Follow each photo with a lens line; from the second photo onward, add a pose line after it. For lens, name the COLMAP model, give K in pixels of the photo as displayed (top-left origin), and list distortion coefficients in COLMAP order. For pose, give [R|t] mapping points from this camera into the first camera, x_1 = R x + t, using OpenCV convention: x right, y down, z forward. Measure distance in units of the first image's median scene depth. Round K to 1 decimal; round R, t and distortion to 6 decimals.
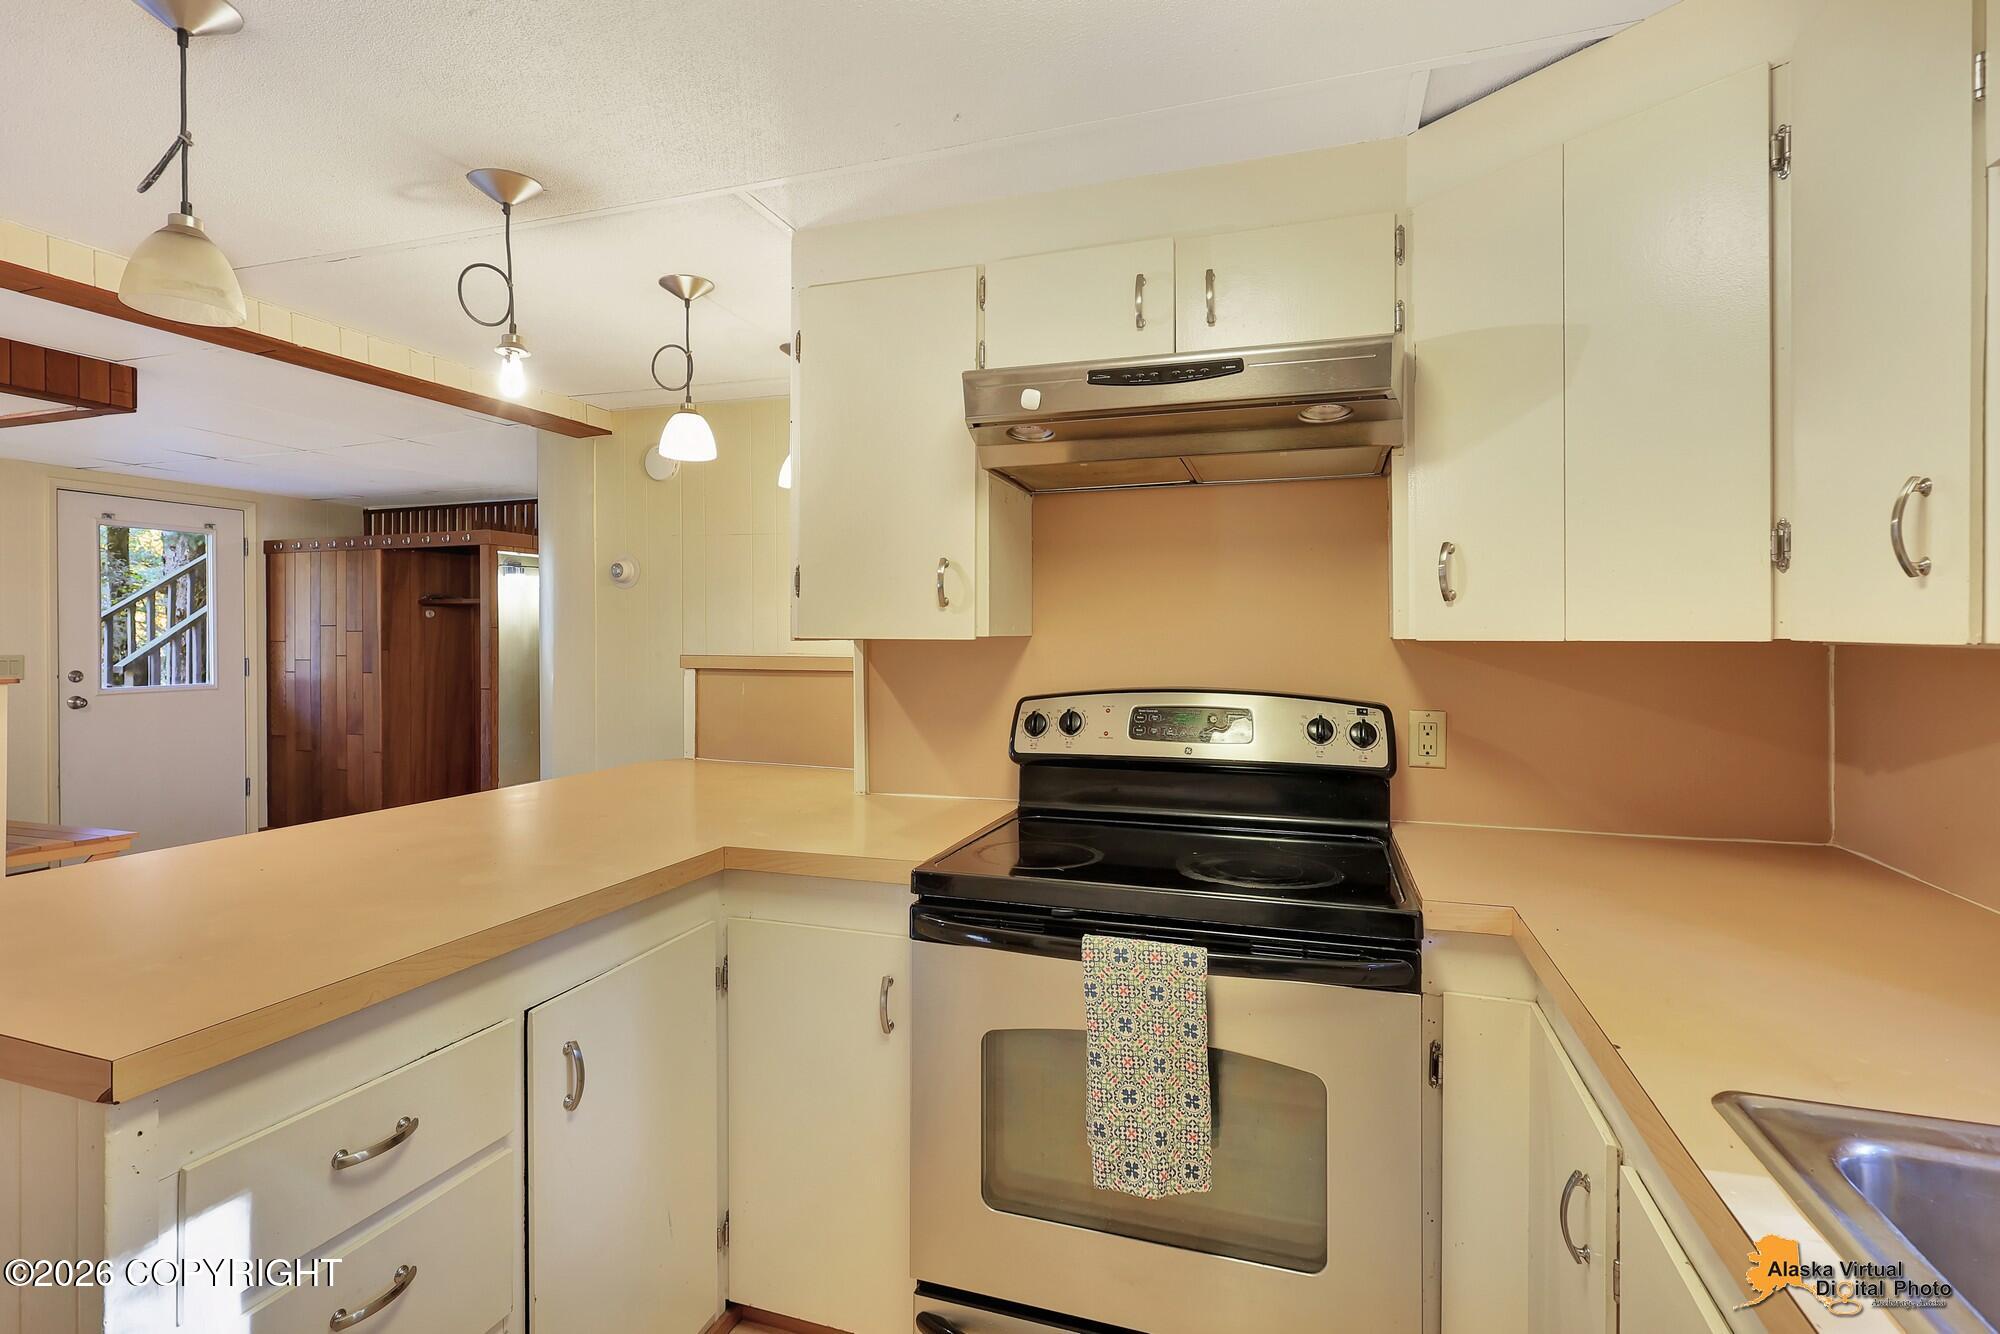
lens RADIAL K [[939.3, 0, 1000.0], [0, 939.3, 626.5], [0, 0, 1]] dist [-0.000776, -0.000125]
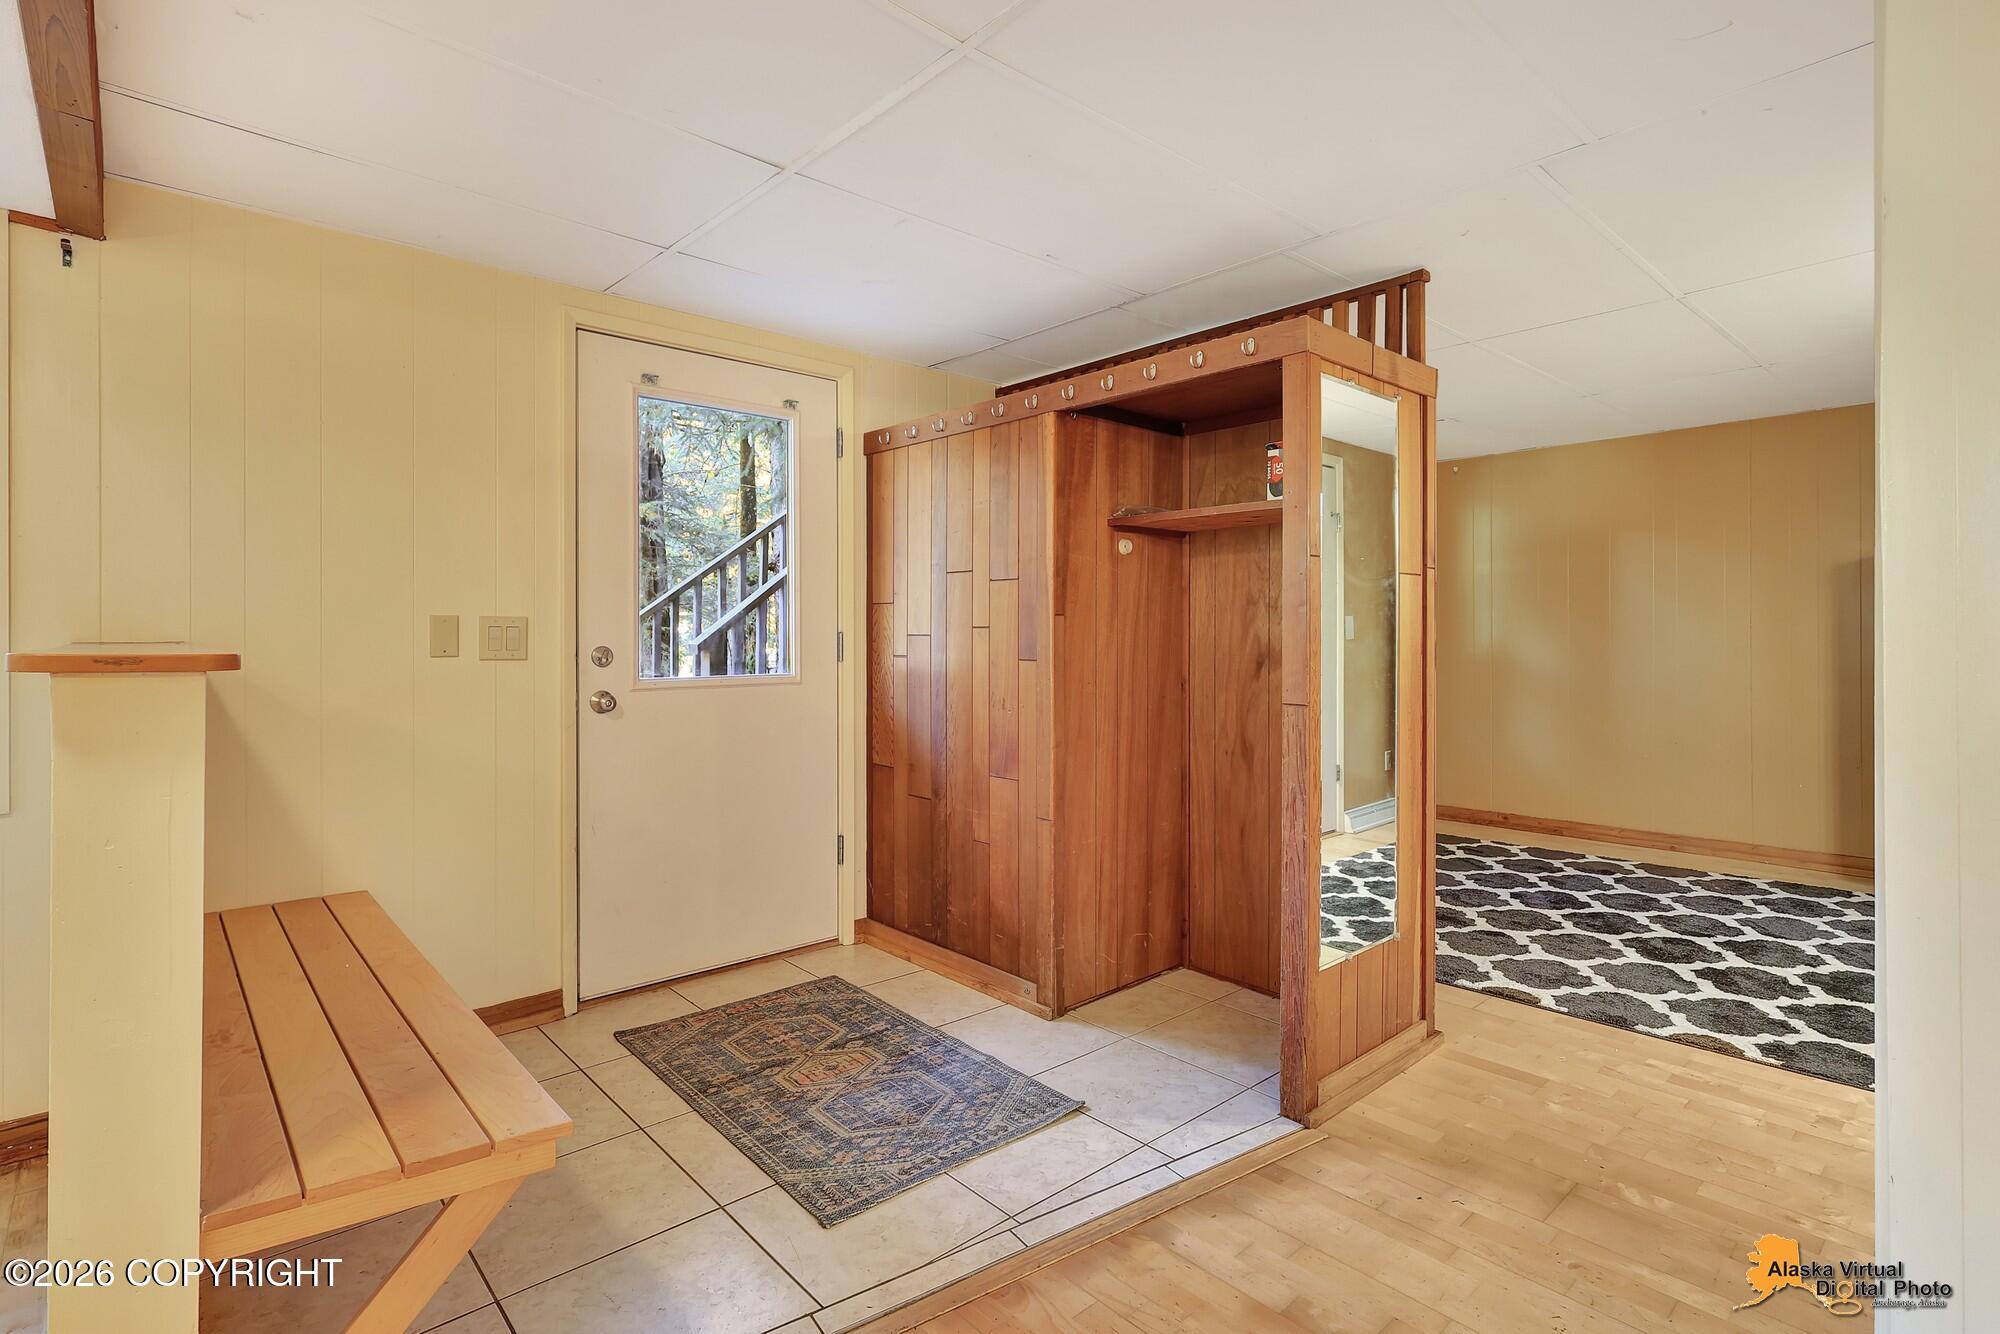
lens RADIAL K [[963.8, 0, 1001.5], [0, 963.8, 603.3], [0, 0, 1]] dist [0.000047, 0.000113]
pose [[0.871716, -0.010001, -0.489909, -0.419981], [-0.000090, 0.999788, -0.020570, 0.028464], [0.490011, 0.017976, 0.871531, 0.525085]]
